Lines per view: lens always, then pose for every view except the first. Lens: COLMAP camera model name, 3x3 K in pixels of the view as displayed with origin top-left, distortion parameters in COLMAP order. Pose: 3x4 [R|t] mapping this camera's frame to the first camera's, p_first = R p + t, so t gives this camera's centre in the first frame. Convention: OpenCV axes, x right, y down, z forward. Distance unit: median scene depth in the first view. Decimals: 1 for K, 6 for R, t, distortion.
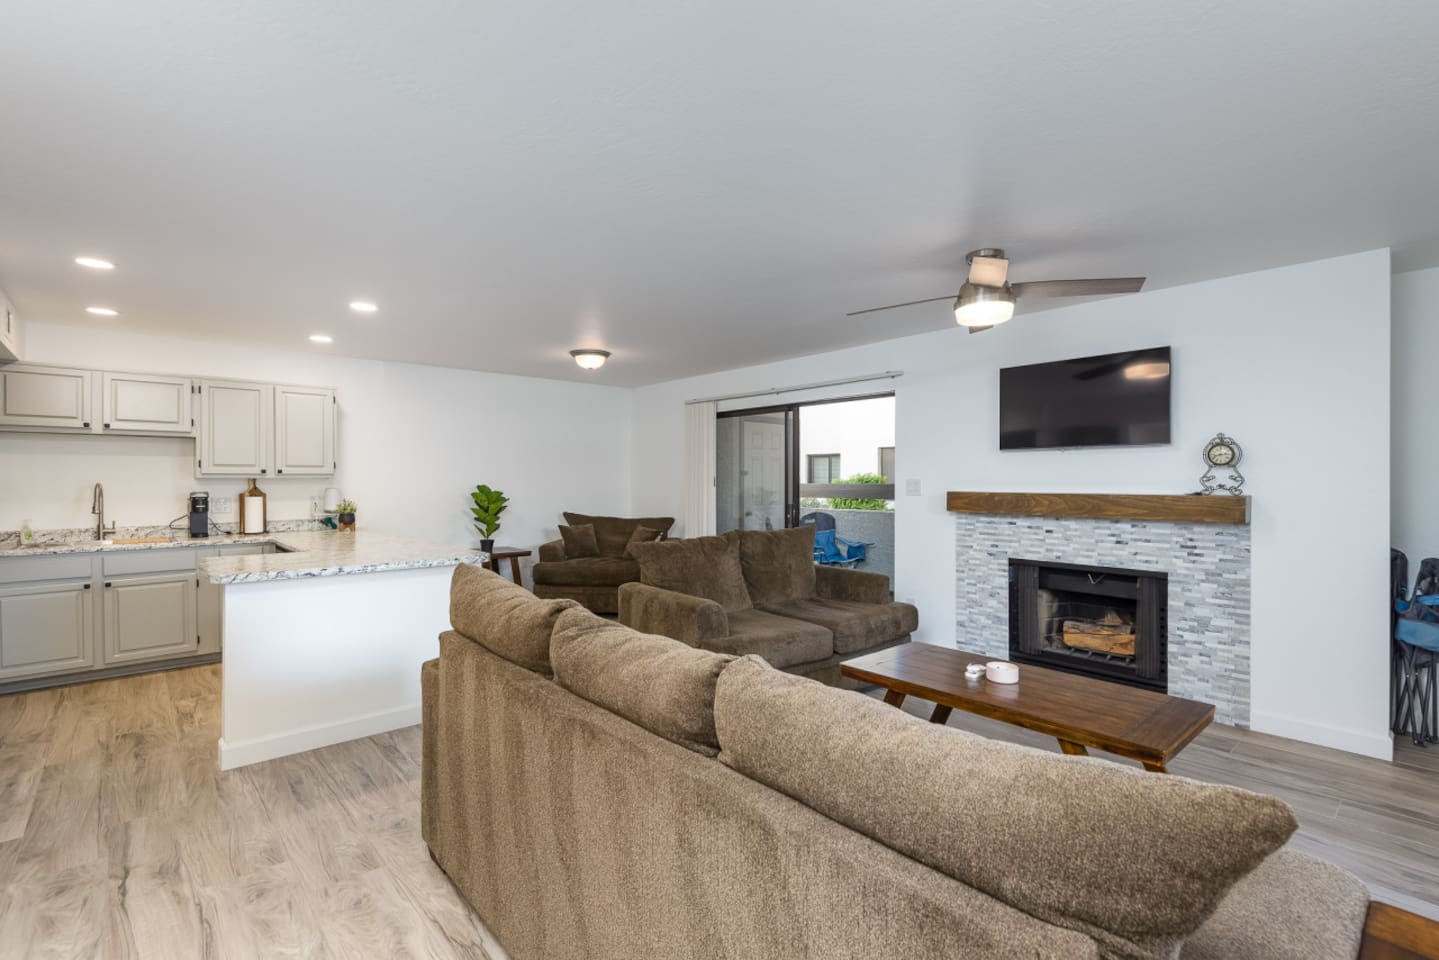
lens RADIAL K [[651.1, 0, 718.4], [0, 651.1, 491.7], [0, 0, 1]] dist [0.025874, -0.008926]
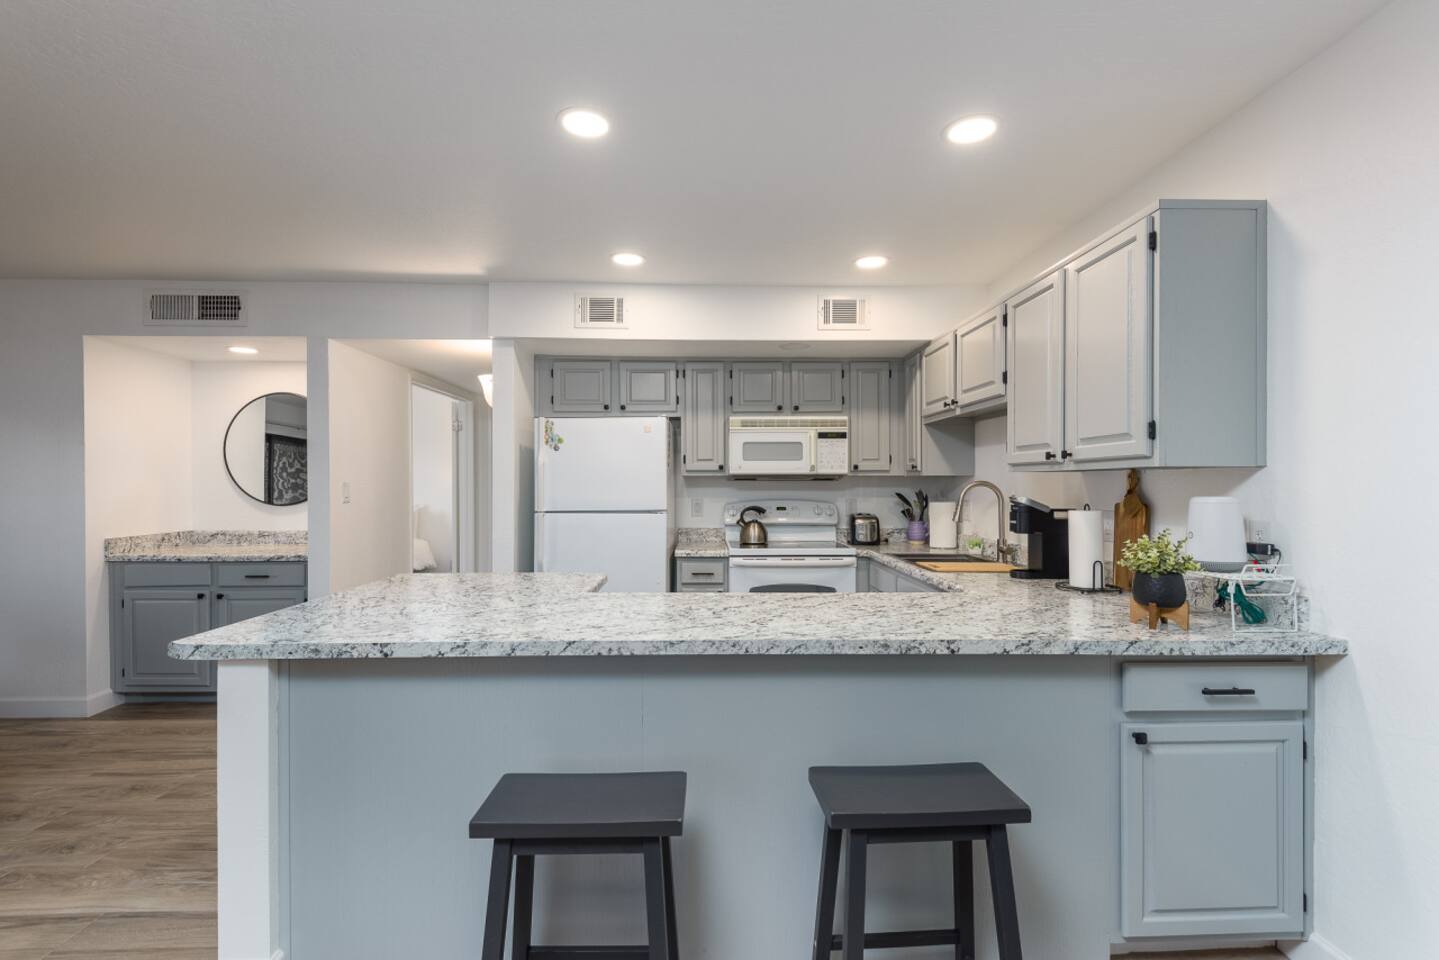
lens RADIAL K [[651.1, 0, 713.5], [0, 651.1, 487.2], [0, 0, 1]] dist [0.025874, -0.008926]
pose [[-0.647711, 0.007260, -0.761852, -0.208145], [-0.012959, 0.999705, 0.020543, -0.018607], [0.761776, 0.023179, -0.647426, 1.311157]]
